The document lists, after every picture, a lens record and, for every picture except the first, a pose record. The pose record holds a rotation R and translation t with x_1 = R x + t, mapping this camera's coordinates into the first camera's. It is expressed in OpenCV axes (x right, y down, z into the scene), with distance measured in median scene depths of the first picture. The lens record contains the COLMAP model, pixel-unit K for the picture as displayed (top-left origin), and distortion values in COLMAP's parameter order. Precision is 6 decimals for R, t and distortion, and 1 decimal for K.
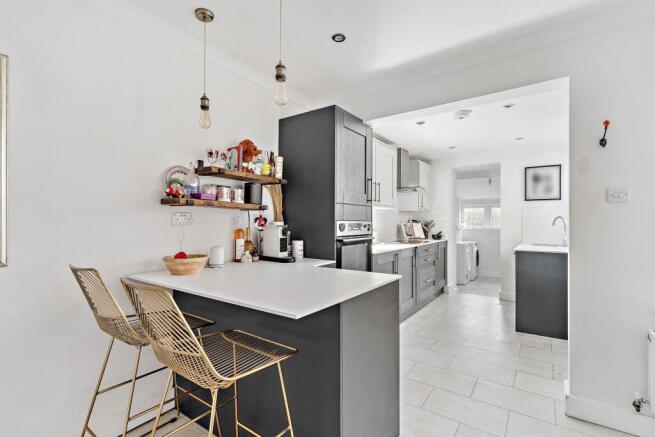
lens RADIAL K [[303.8, 0, 327.5], [0, 303.8, 218.5], [0, 0, 1]] dist [0.000428, 0.000015]
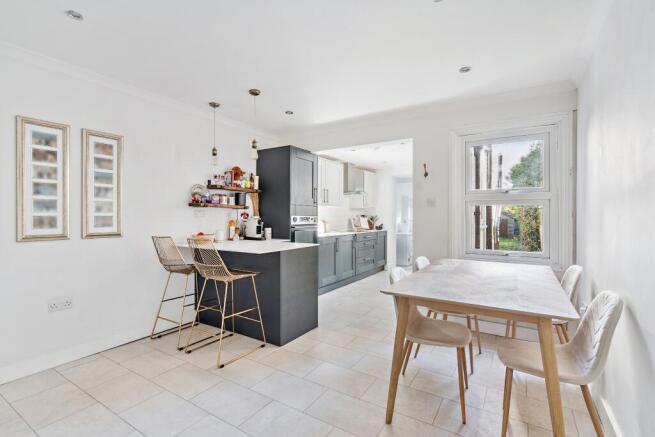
lens RADIAL K [[303.8, 0, 327.5], [0, 303.8, 218.5], [0, 0, 1]] dist [0.000428, 0.000015]
pose [[0.998624, 0.000910, 0.052434, 0.138963], [-0.001775, 0.999863, 0.016459, -0.003641], [-0.052412, -0.016529, 0.998489, -0.657469]]
